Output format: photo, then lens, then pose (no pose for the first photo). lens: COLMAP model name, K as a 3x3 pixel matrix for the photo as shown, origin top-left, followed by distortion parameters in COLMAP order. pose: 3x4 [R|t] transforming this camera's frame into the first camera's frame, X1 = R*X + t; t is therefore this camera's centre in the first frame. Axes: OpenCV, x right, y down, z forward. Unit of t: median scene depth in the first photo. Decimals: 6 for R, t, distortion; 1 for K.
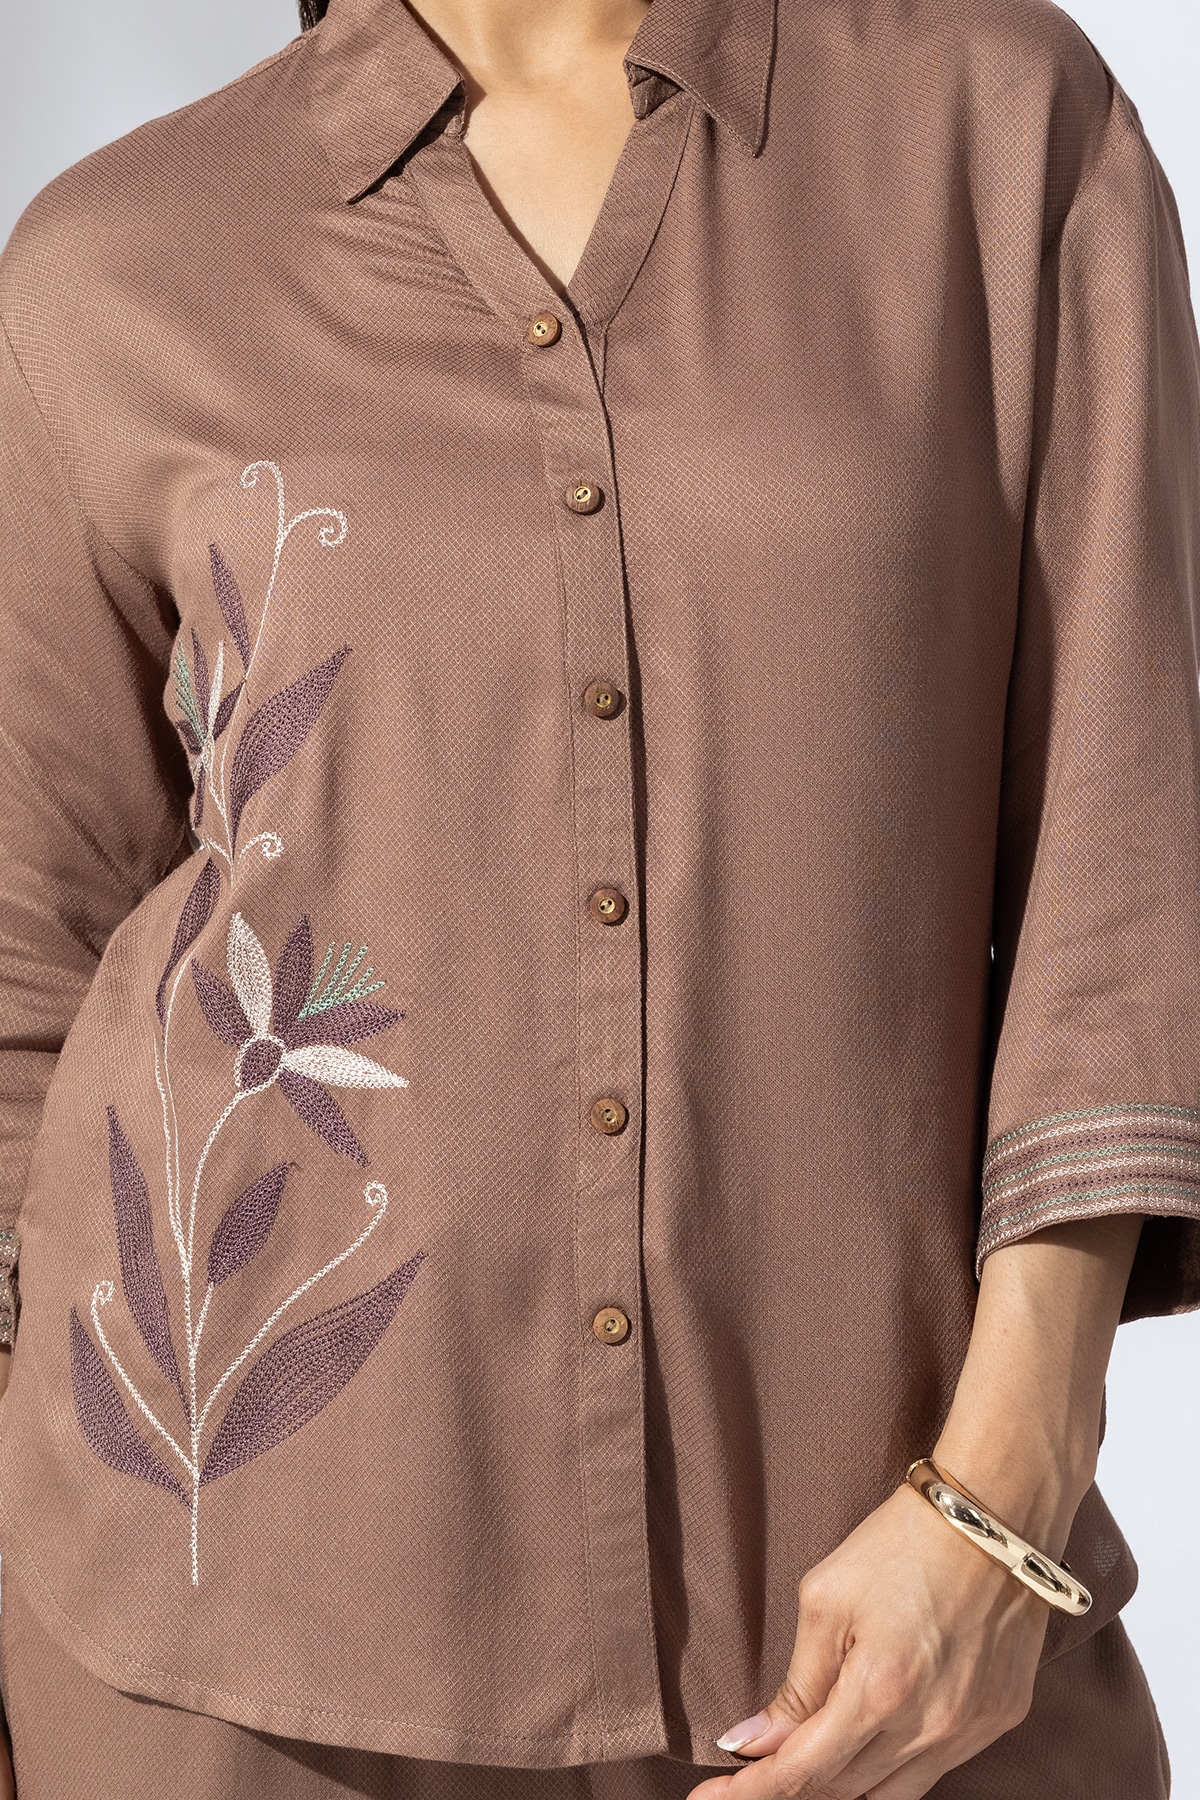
lens RADIAL K [[4139.7, 0, 600.0], [0, 4139.7, 900.0], [0, 0, 1]] dist [0.491192, 0.093771]
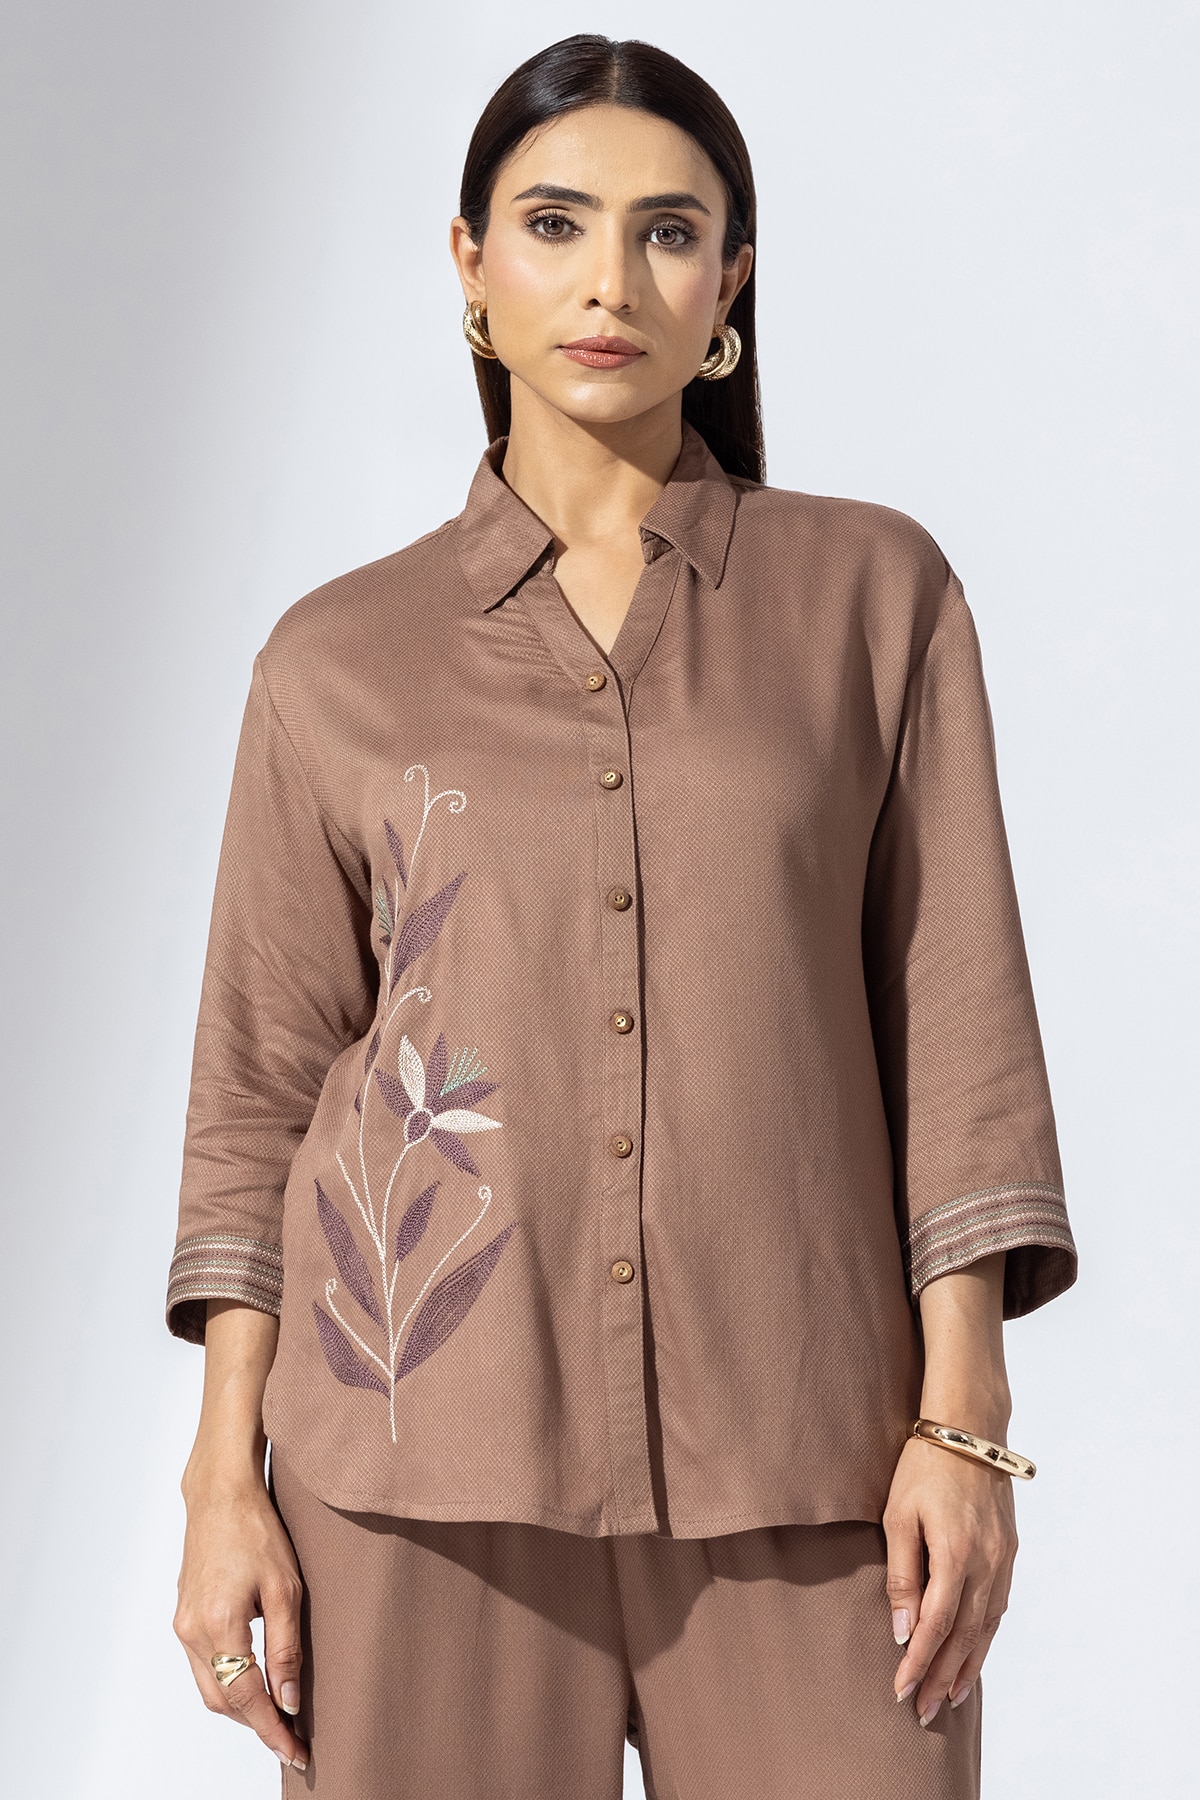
lens RADIAL K [[4139.7, 0, 600.0], [0, 4139.7, 900.0], [0, 0, 1]] dist [0.491192, 0.093771]
pose [[0.997077, -0.010355, -0.075693, 0.116415], [0.003111, 0.995454, -0.095194, 0.107921], [0.076334, 0.094681, 0.992577, -0.640867]]
